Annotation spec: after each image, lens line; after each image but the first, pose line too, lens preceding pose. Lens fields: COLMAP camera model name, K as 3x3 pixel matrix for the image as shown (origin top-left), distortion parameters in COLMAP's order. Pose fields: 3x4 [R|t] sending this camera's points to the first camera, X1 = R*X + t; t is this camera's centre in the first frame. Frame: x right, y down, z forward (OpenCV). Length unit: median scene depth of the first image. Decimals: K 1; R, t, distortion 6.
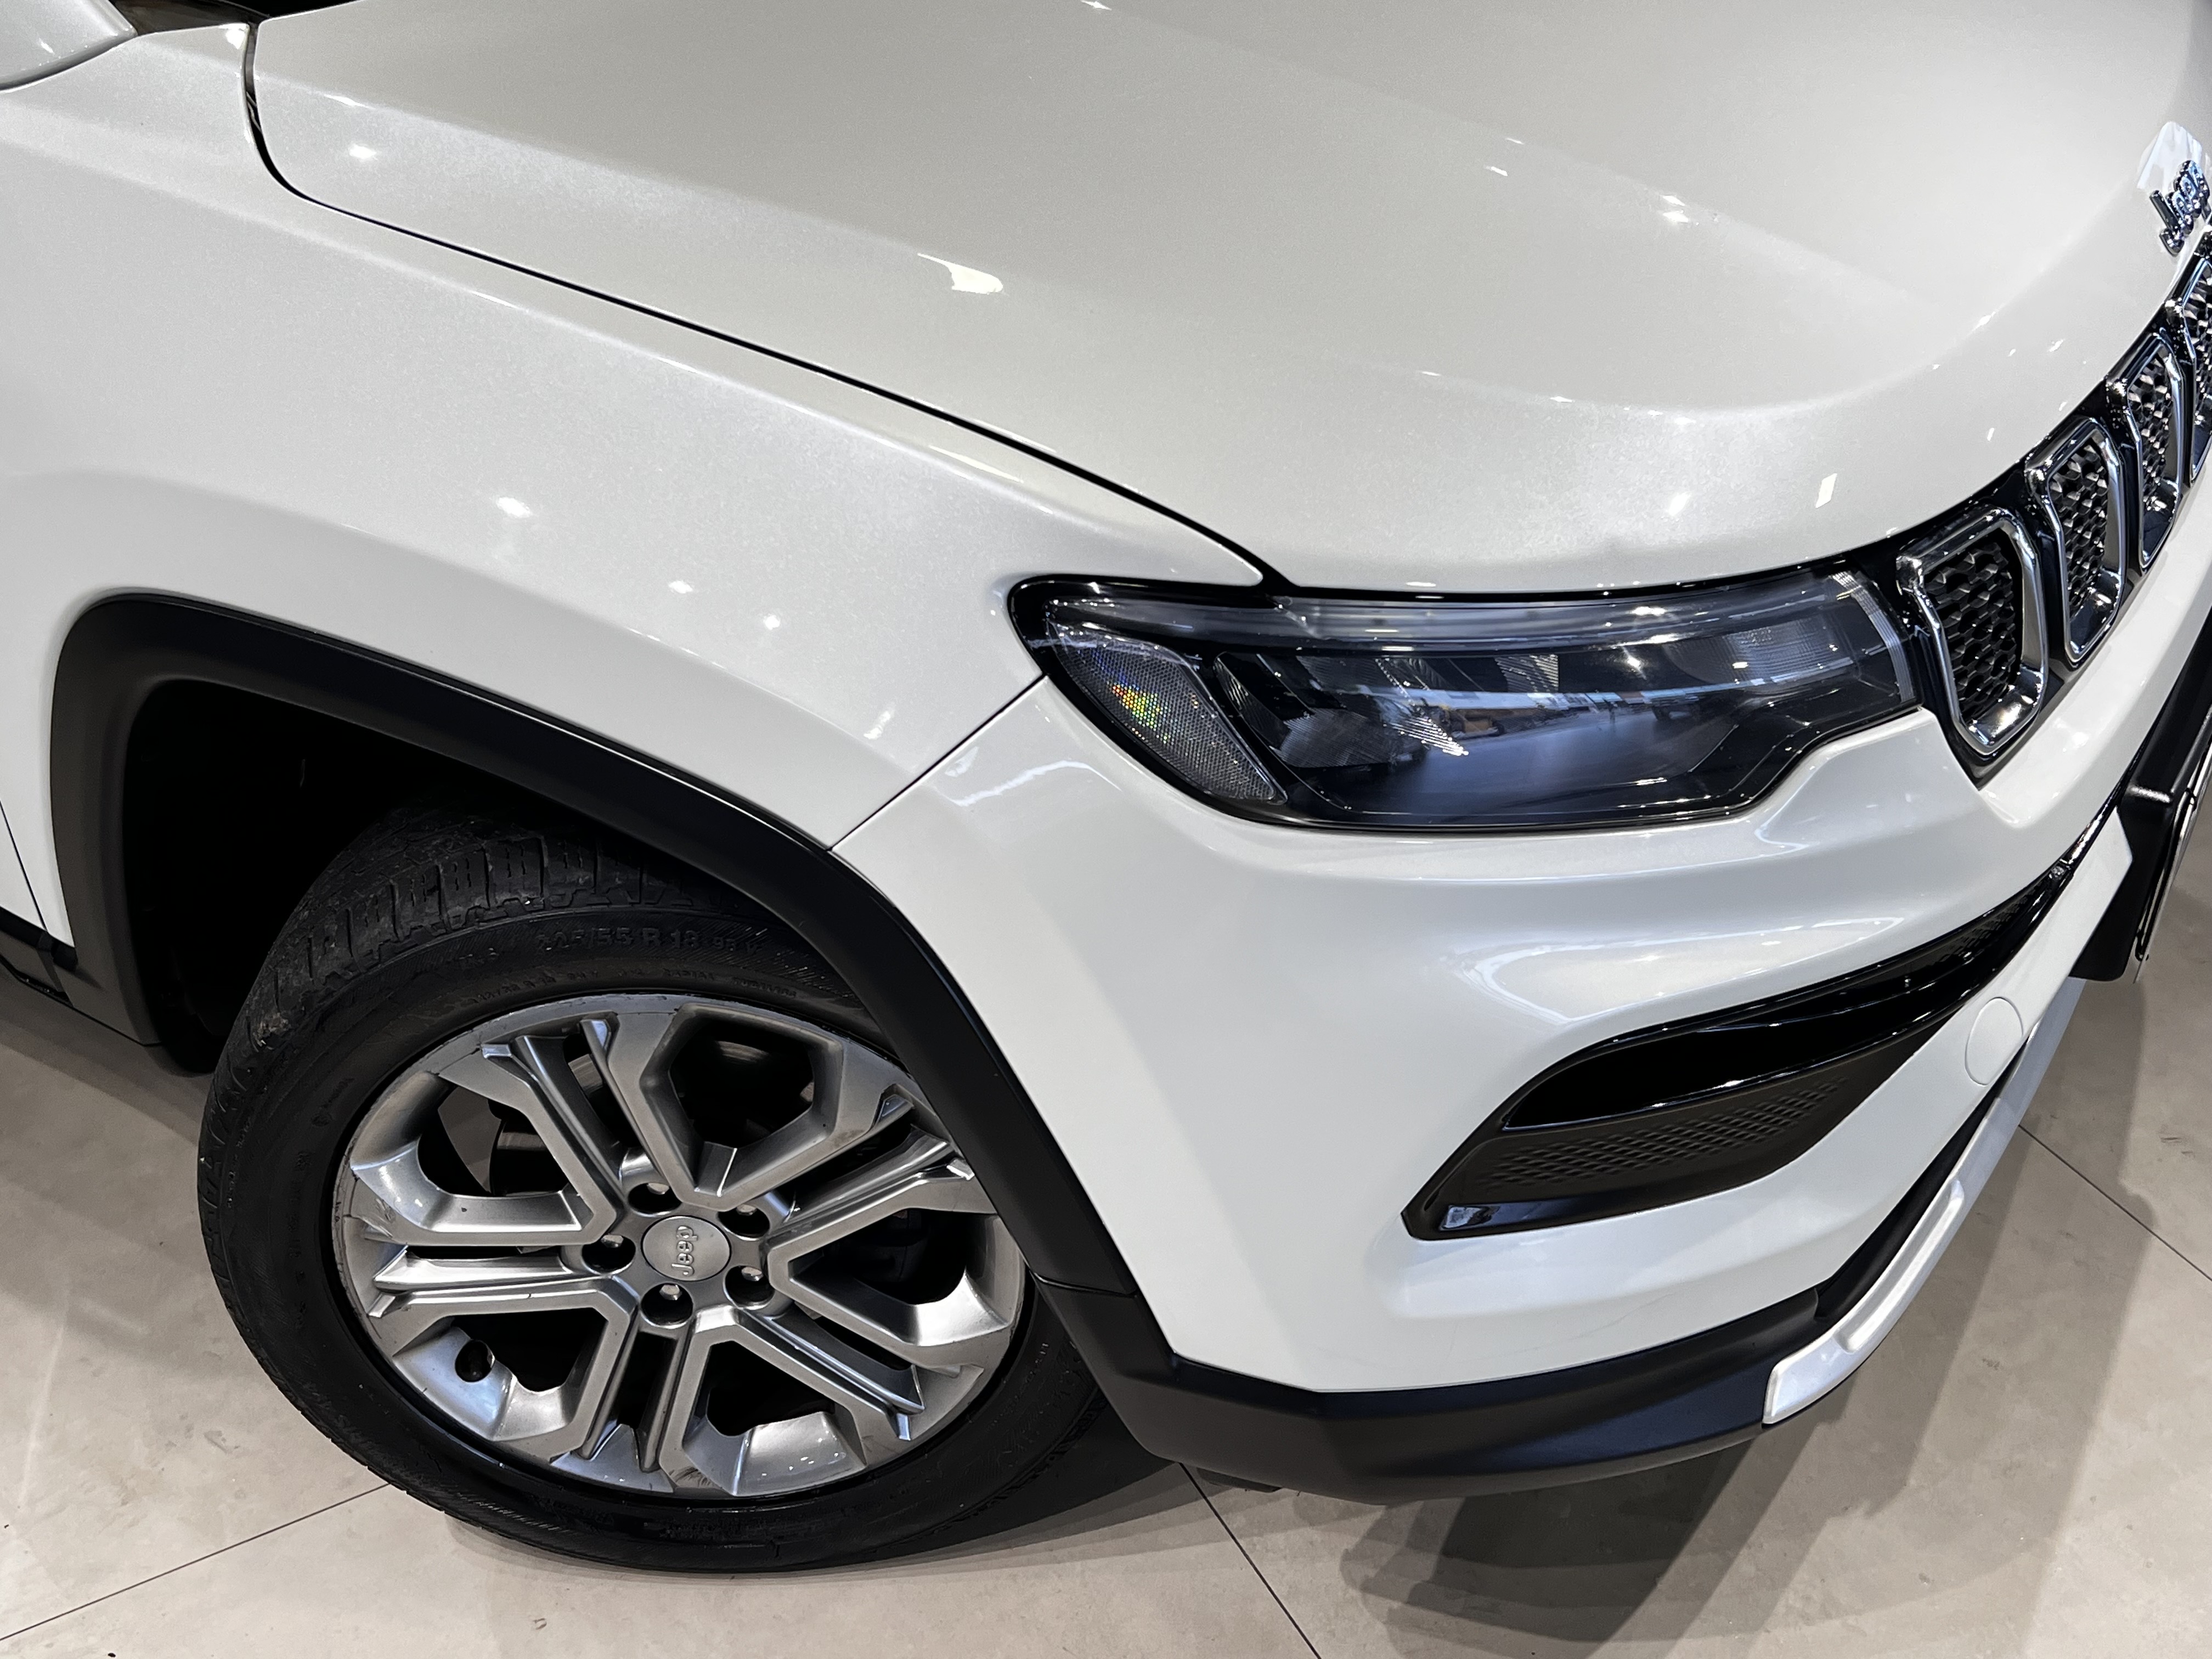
lens RADIAL K [[2439.5, 0, 1121.1], [0, 2439.5, 833.0], [0, 0, 1]] dist [0.015737, 0.000000]
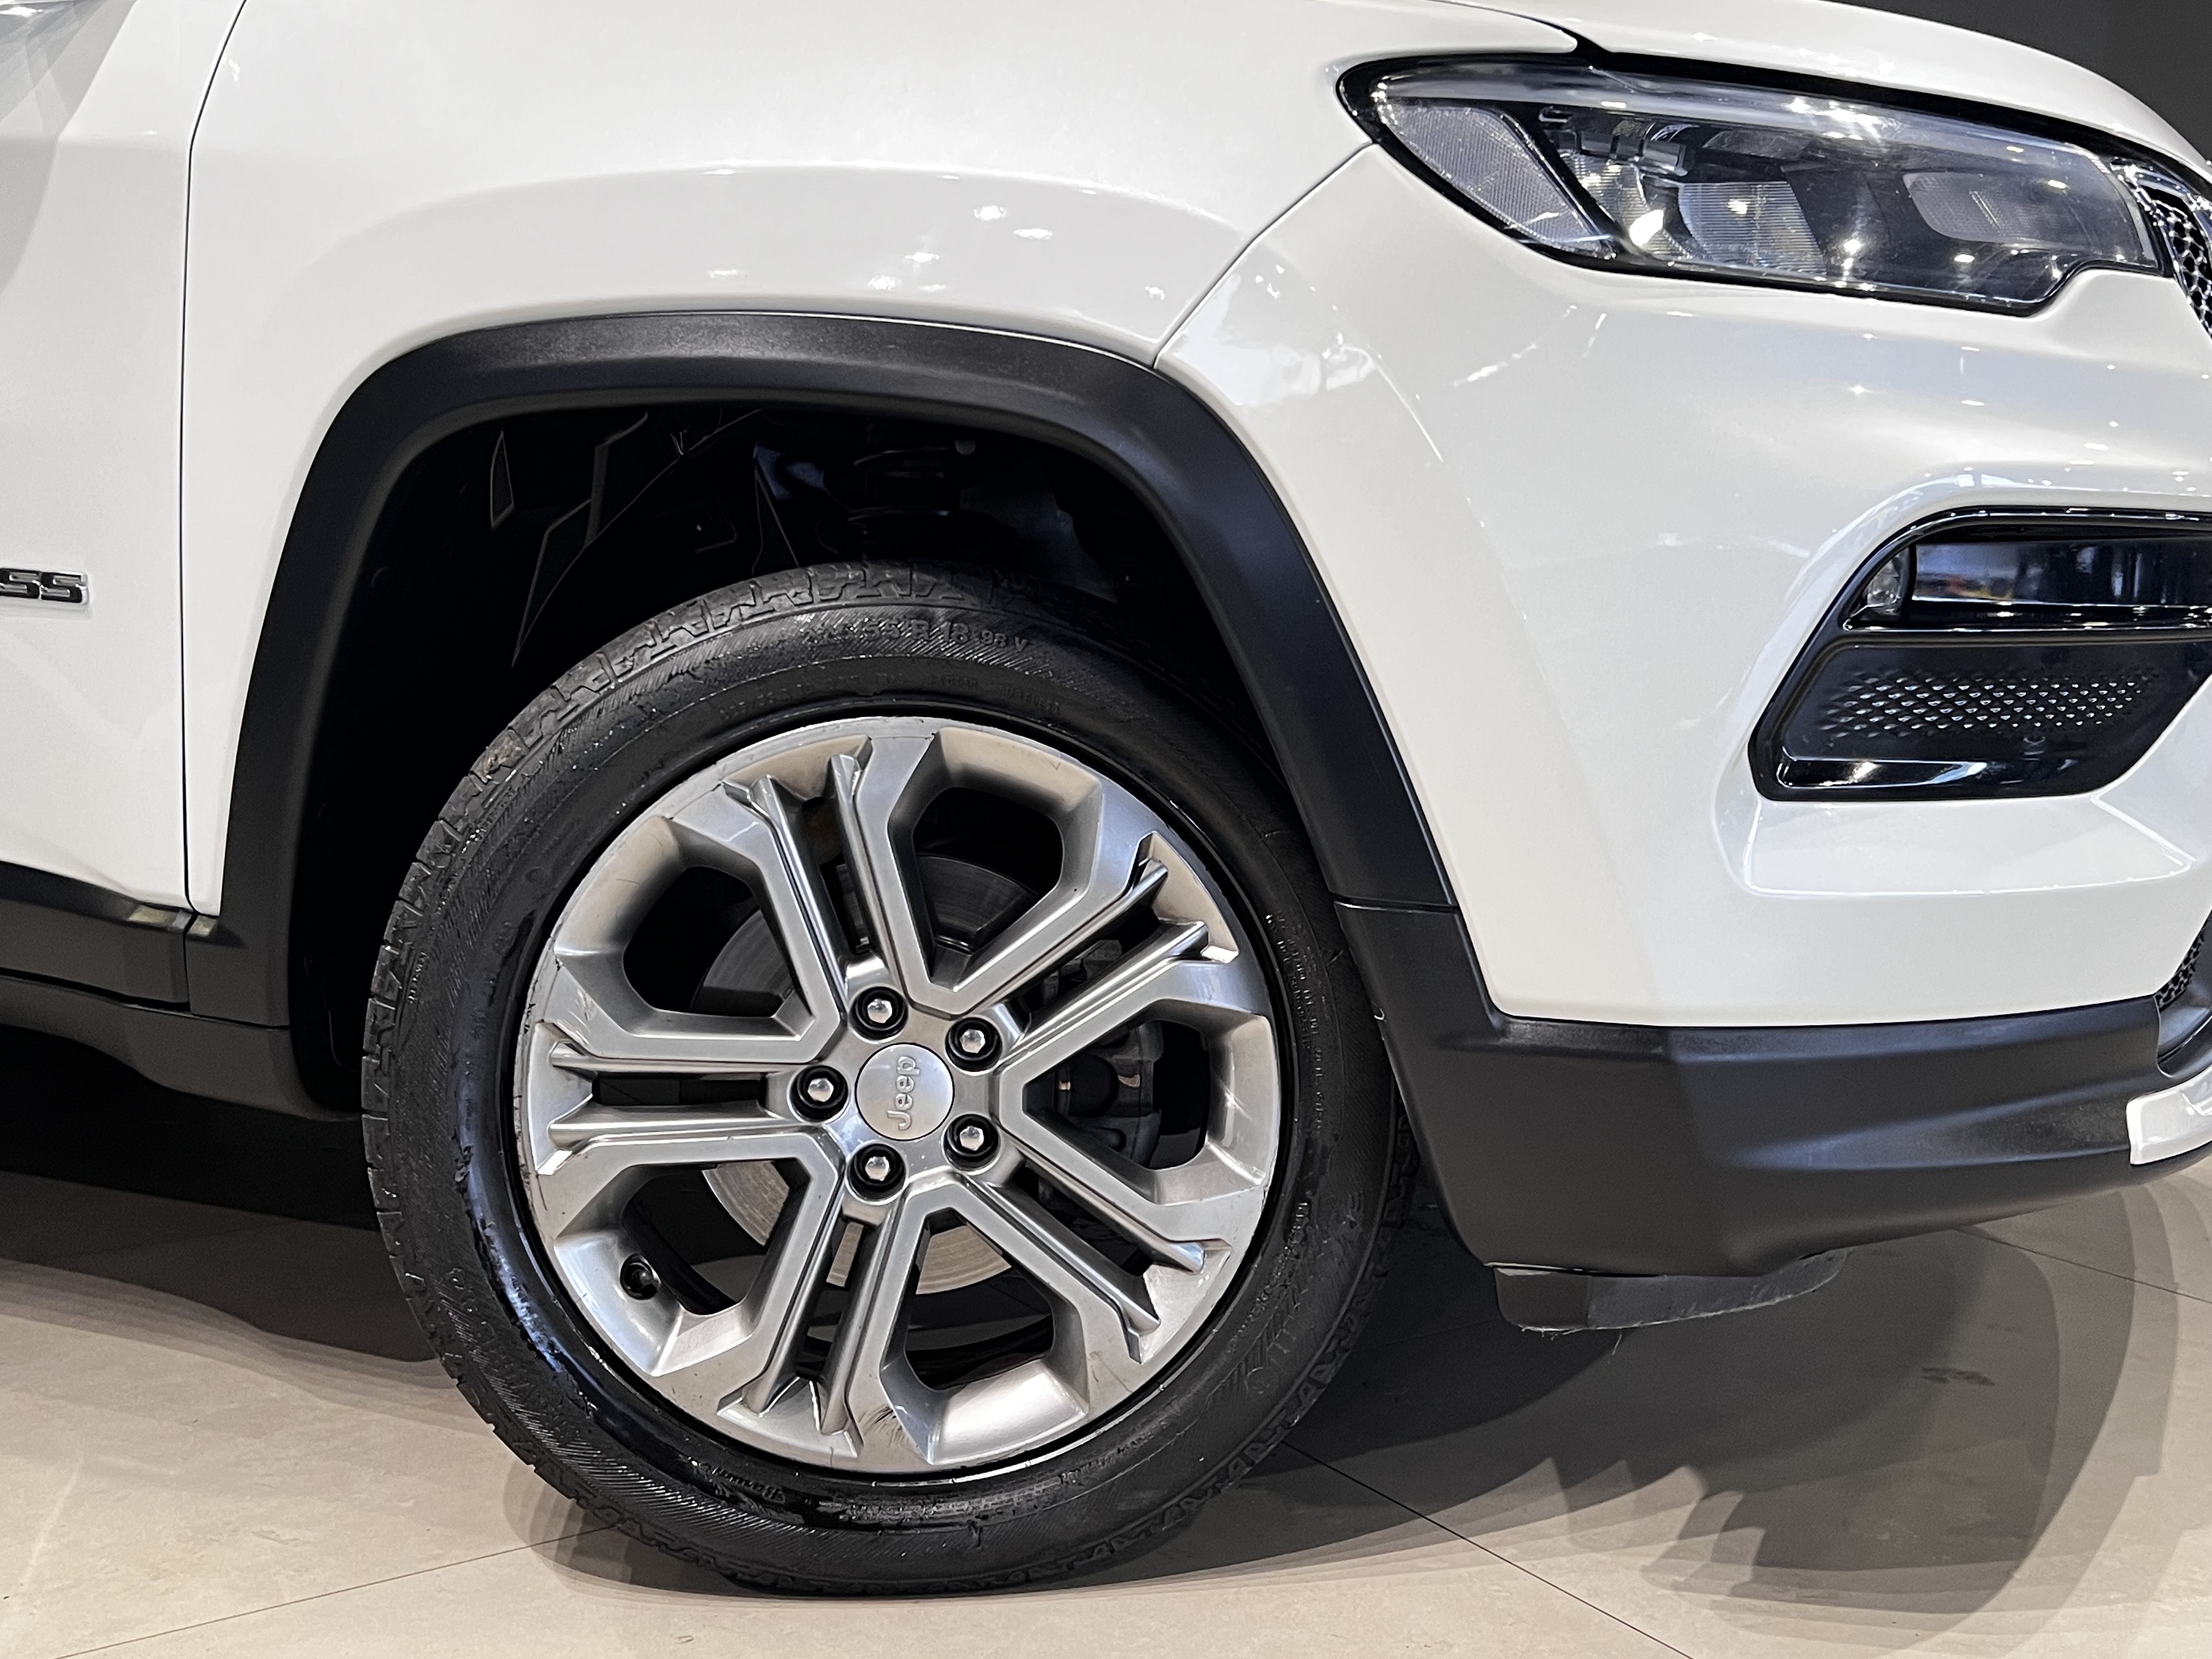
lens RADIAL K [[2439.5, 0, 1127.6], [0, 2439.5, 813.5], [0, 0, 1]] dist [0.015737, 0.000000]
pose [[0.997424, -0.001852, 0.071710, -0.159757], [0.037414, 0.866354, -0.498027, 0.529681], [-0.061204, 0.499427, 0.864192, 0.165947]]
